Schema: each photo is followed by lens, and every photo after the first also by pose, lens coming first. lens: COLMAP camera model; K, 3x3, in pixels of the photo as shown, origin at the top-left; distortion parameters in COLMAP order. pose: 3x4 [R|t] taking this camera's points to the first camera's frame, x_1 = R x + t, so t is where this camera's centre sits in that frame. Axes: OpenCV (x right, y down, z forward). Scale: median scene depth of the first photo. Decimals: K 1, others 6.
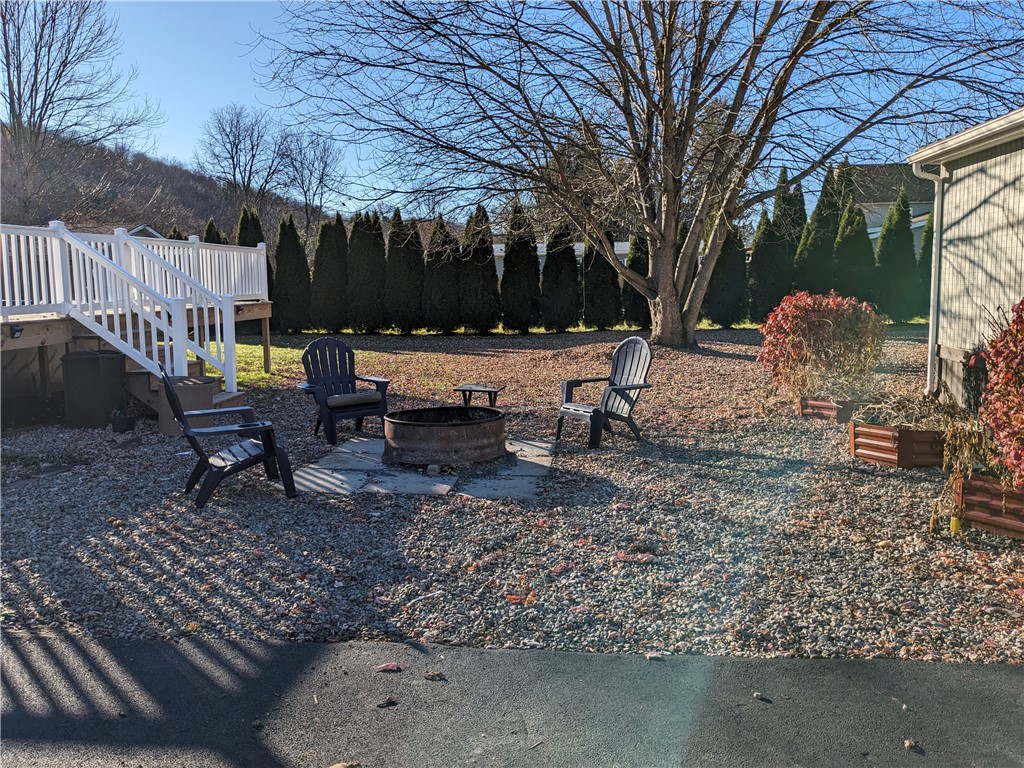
lens RADIAL K [[819.4, 0, 508.8], [0, 819.4, 384.0], [0, 0, 1]] dist [0.073427, -0.096096]
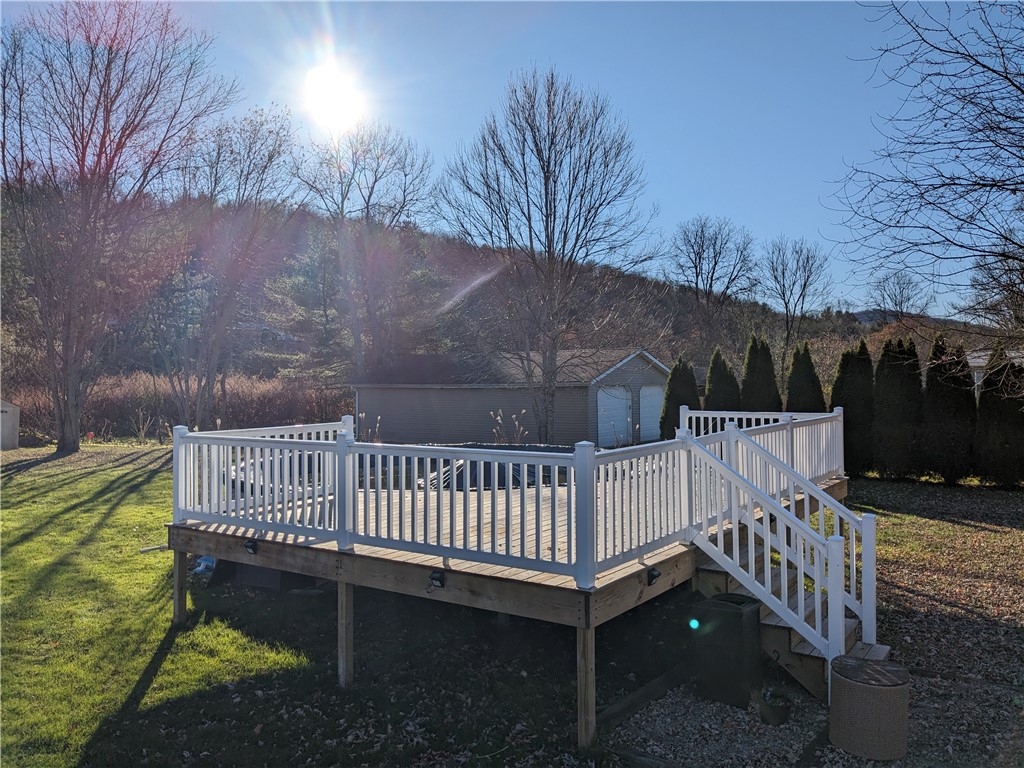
lens RADIAL K [[819.4, 0, 514.9], [0, 819.4, 383.5], [0, 0, 1]] dist [0.073427, -0.096096]
pose [[0.870402, 0.008410, -0.492270, -0.098051], [-0.065267, 0.993001, -0.098437, -0.051489], [0.487997, 0.117809, 0.864858, 0.064348]]
